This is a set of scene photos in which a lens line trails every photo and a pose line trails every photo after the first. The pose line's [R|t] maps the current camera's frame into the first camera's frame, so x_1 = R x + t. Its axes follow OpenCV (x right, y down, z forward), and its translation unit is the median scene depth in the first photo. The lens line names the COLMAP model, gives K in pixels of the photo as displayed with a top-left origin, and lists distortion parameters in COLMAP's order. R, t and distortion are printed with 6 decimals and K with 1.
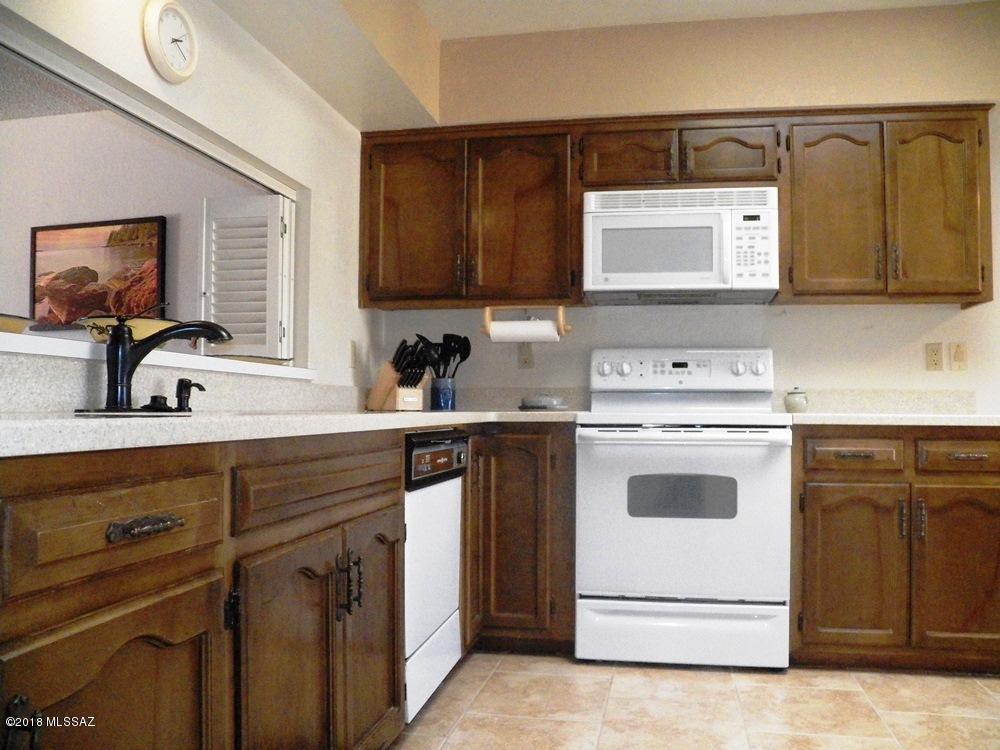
lens RADIAL K [[824.7, 0, 521.3], [0, 824.7, 367.4], [0, 0, 1]] dist [-0.141555, 0.106007]
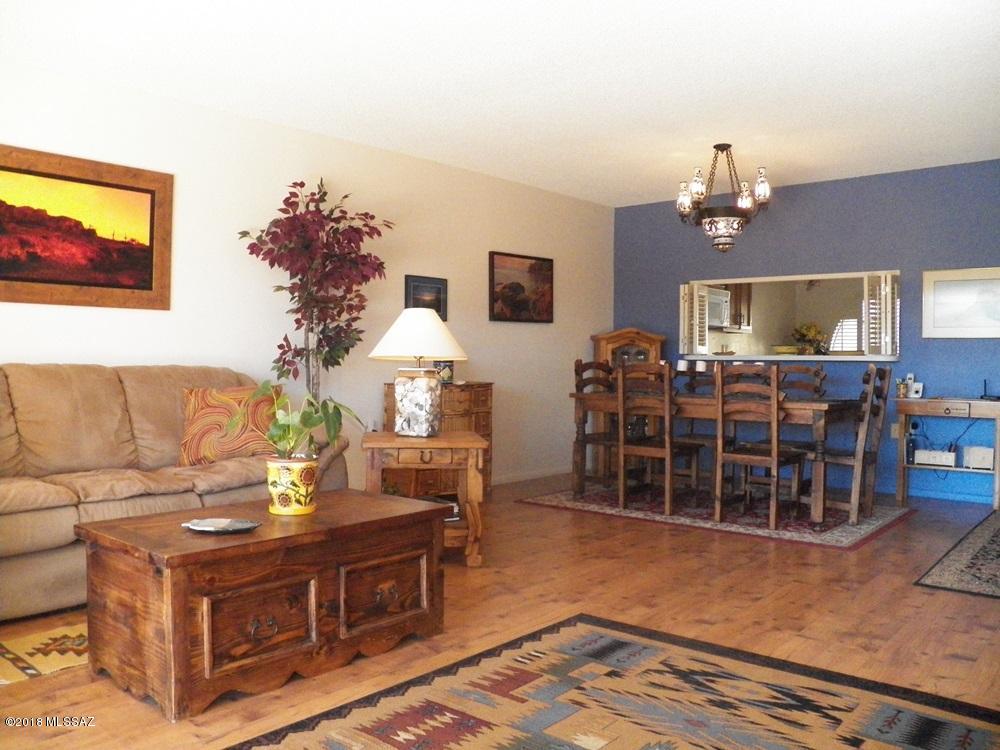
lens RADIAL K [[824.7, 0, 490.4], [0, 824.7, 364.5], [0, 0, 1]] dist [-0.141555, 0.106007]
pose [[0.492354, -0.004773, 0.870382, -2.031754], [-0.045193, 0.998496, 0.031041, -0.012202], [-0.869221, -0.054618, 0.491398, 0.236266]]
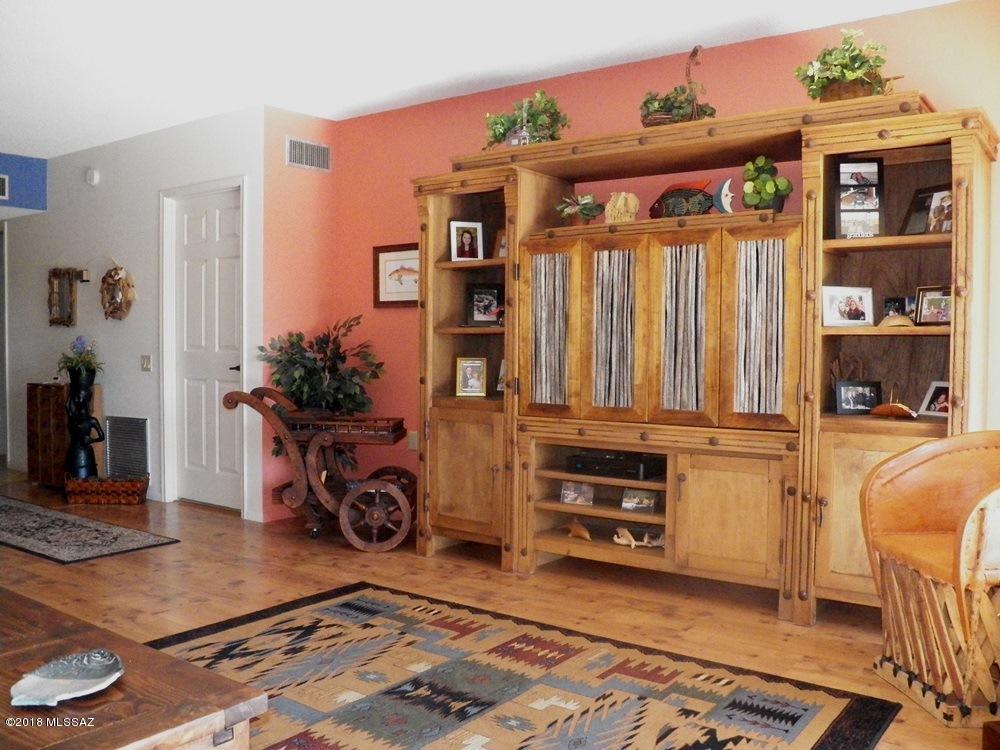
lens RADIAL K [[911.4, 0, 497.3], [0, 911.4, 374.5], [0, 0, 1]] dist [-0.094308, 0.020300]
pose [[-0.901870, -0.030658, 0.430918, -1.938571], [-0.031027, 0.999499, 0.006175, -0.007576], [-0.430892, -0.007801, -0.902370, 0.982370]]
